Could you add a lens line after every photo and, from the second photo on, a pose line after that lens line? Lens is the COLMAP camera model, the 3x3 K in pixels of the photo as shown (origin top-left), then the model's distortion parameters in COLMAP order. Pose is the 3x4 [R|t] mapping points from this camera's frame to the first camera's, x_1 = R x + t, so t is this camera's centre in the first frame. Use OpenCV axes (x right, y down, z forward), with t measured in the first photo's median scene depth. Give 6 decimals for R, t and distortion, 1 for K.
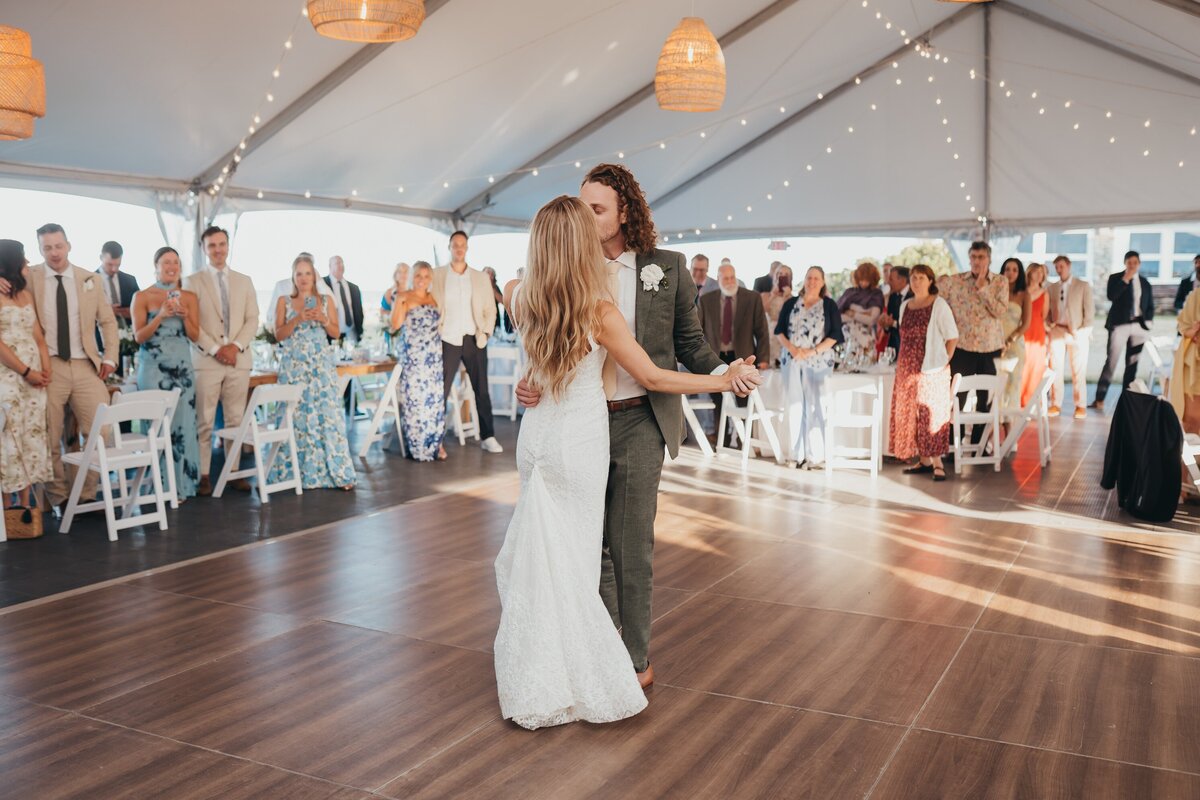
lens RADIAL K [[1167.2, 0, 600.0], [0, 1167.2, 400.0], [0, 0, 1]] dist [-0.047684, 0.000470]
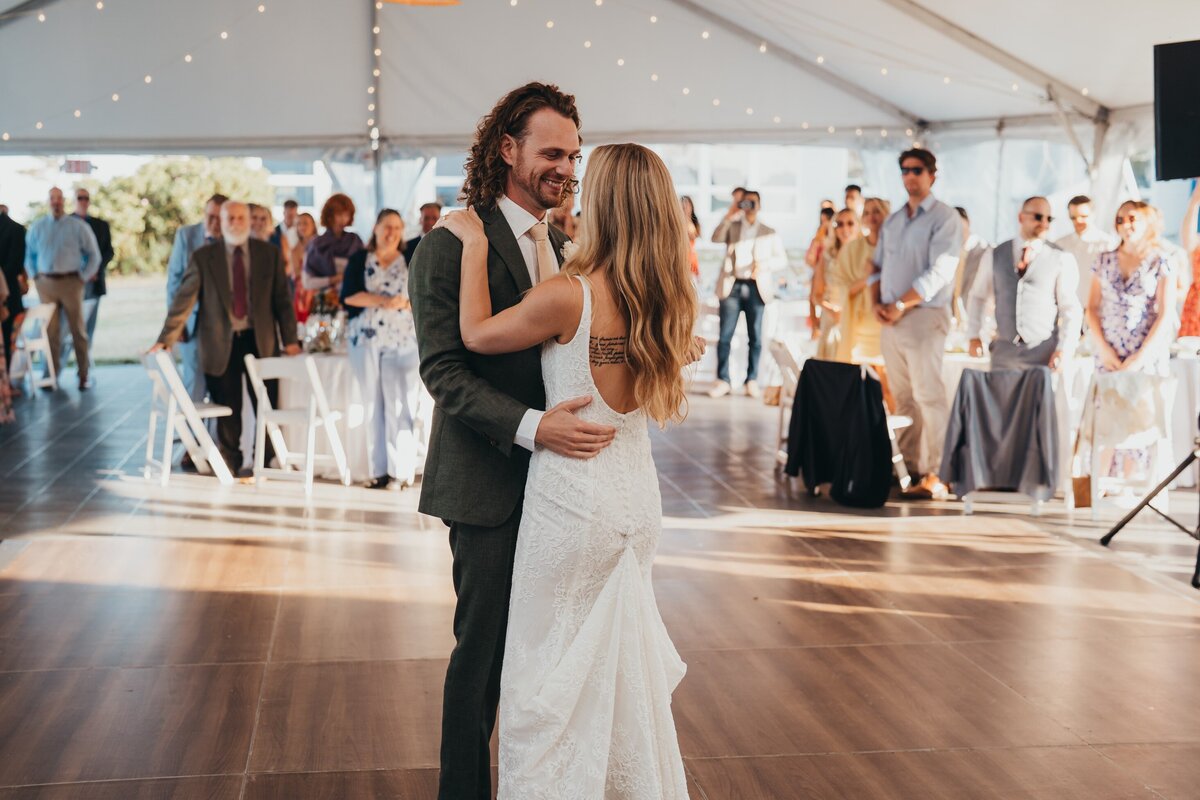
lens RADIAL K [[1709.3, 0, 600.0], [0, 1709.3, 400.0], [0, 0, 1]] dist [-0.119459, 0.896499]
pose [[0.814888, -0.066443, 0.575798, -0.209667], [0.059876, 0.997743, 0.030394, -0.012825], [-0.576518, 0.009709, 0.817027, 0.032726]]
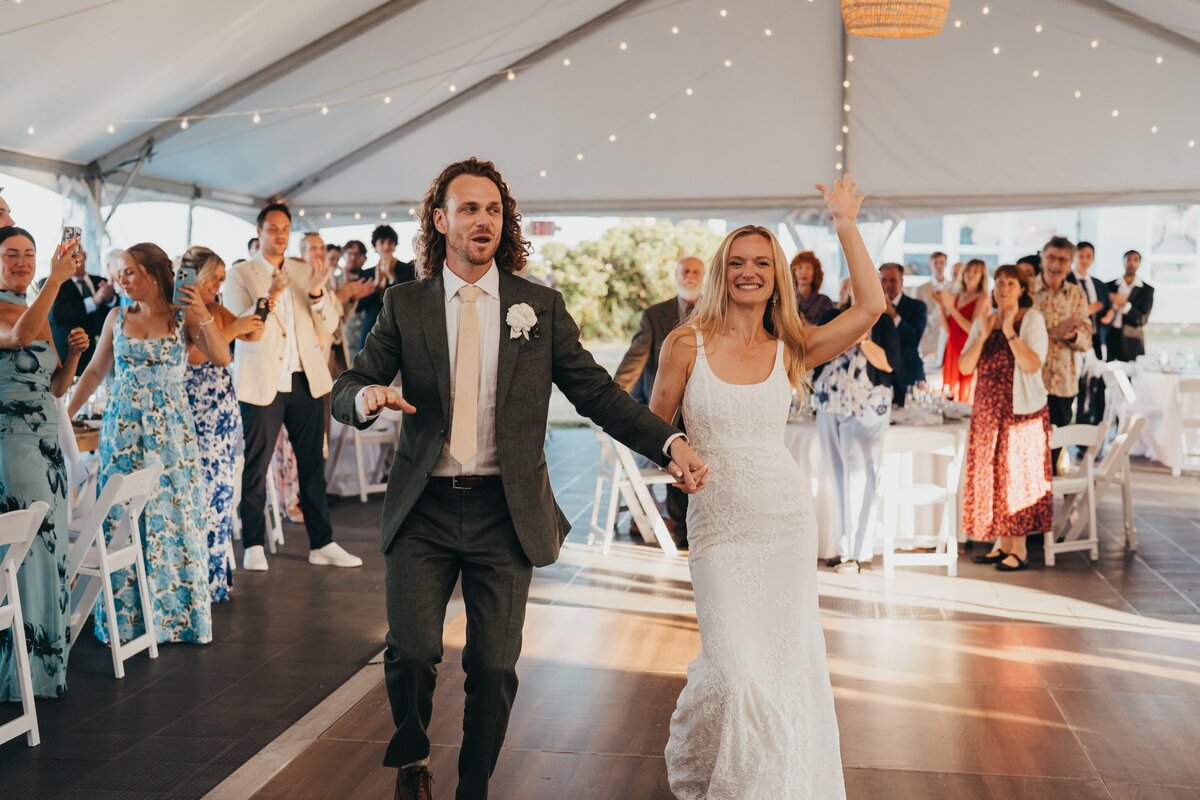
lens RADIAL K [[1747.3, 0, 600.0], [0, 1747.3, 400.0], [0, 0, 1]] dist [-0.043888, 0.099581]
pose [[0.939047, -0.015613, 0.343435, -0.191835], [0.025452, 0.999384, -0.024161, -0.011107], [-0.342846, 0.031429, 0.938866, 0.063771]]
